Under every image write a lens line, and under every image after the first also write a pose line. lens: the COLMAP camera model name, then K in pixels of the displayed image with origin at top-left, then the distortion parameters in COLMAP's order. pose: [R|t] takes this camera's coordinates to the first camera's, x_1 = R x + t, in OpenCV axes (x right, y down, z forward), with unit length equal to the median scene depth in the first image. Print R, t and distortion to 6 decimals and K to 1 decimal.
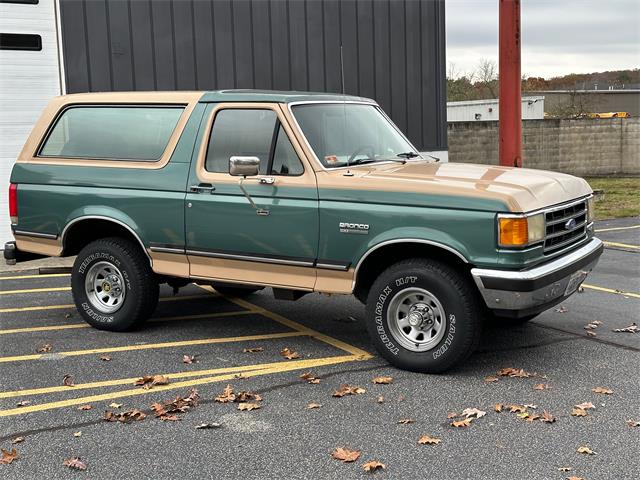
lens RADIAL K [[891.6, 0, 324.5], [0, 891.6, 242.4], [0, 0, 1]] dist [0.088727, 0.013078]
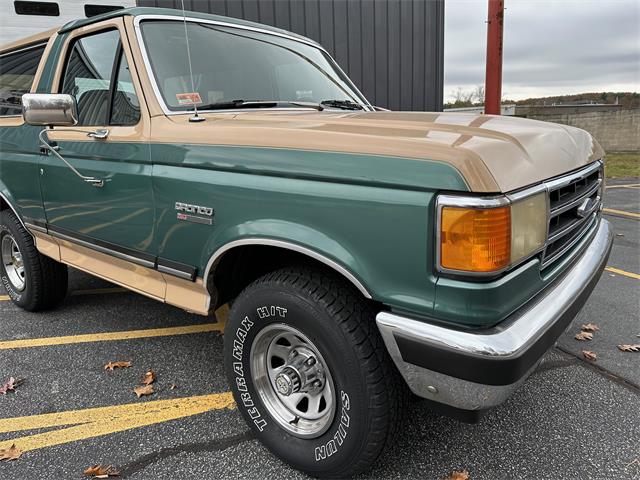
lens RADIAL K [[450.5, 0, 323.3], [0, 450.5, 236.8], [0, 0, 1]] dist [0.075675, -0.133552]
pose [[0.989220, 0.024057, -0.144446, 0.156082], [-0.009092, 0.994600, 0.103385, -0.030965], [0.146153, -0.100958, 0.984097, 0.709629]]
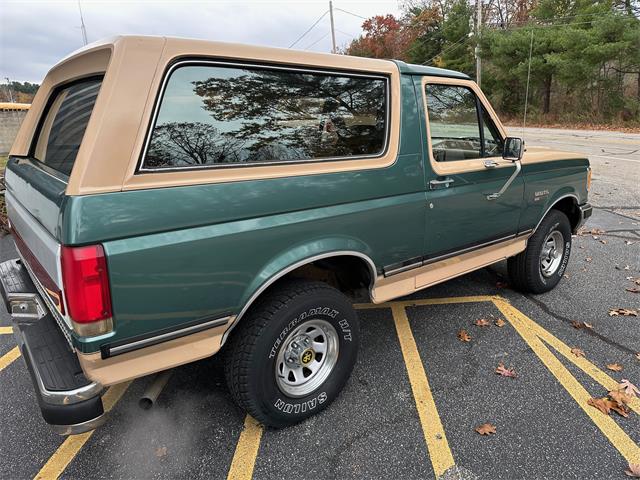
lens RADIAL K [[450.4, 0, 320.0], [0, 450.4, 240.0], [0, 0, 1]] dist [0.003788, -0.006480]
pose [[0.360082, -0.246520, 0.899760, -0.613195], [0.129880, 0.968310, 0.213324, -0.121757], [-0.923836, 0.040047, 0.380689, 1.027762]]
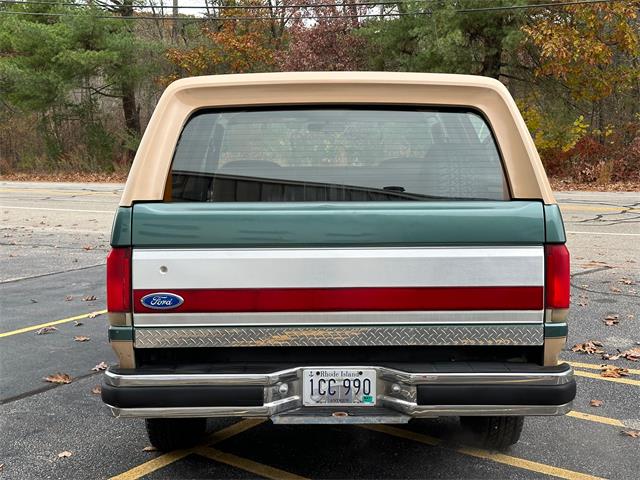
lens RADIAL K [[891.6, 0, 324.5], [0, 891.6, 242.4], [0, 0, 1]] dist [0.088727, 0.013078]
pose [[-0.504496, -0.075595, 0.860099, -0.893947], [0.122037, 0.979916, 0.157707, -0.202335], [-0.854746, 0.184526, -0.485138, 1.696606]]
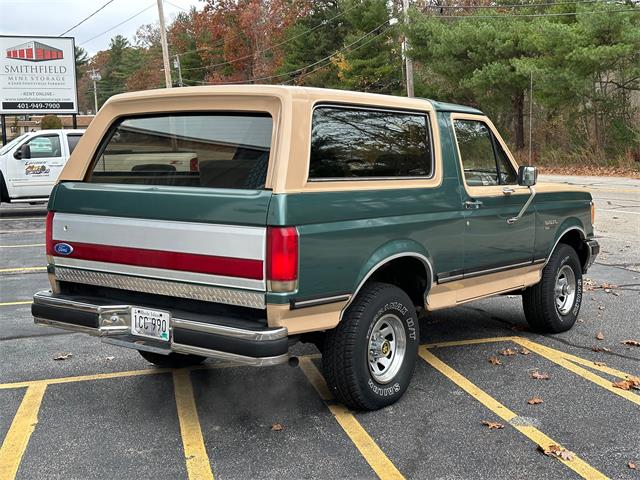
lens RADIAL K [[891.6, 0, 324.5], [0, 891.6, 242.4], [0, 0, 1]] dist [0.088727, 0.013078]
pose [[0.126415, -0.095756, 0.987345, -1.171189], [0.127894, 0.988596, 0.079502, -0.124314], [-0.983698, 0.116225, 0.137220, 1.116547]]
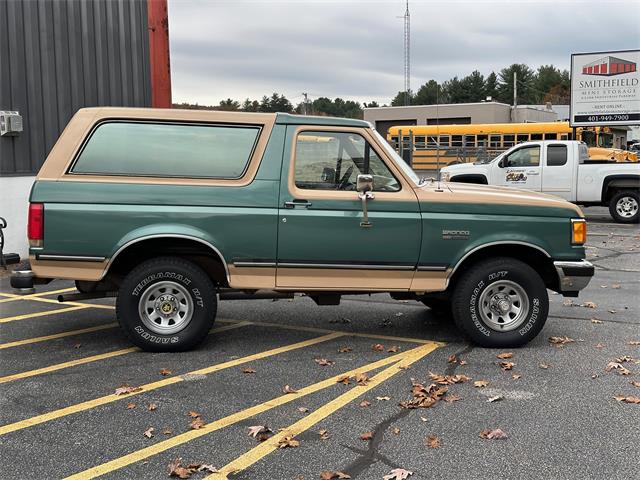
lens RADIAL K [[891.6, 0, 324.5], [0, 891.6, 242.4], [0, 0, 1]] dist [0.088727, 0.013078]
pose [[0.809073, -0.036156, 0.586594, -0.802312], [0.052148, 0.998585, -0.010376, -0.002029], [-0.585390, 0.038985, 0.809814, 0.126180]]
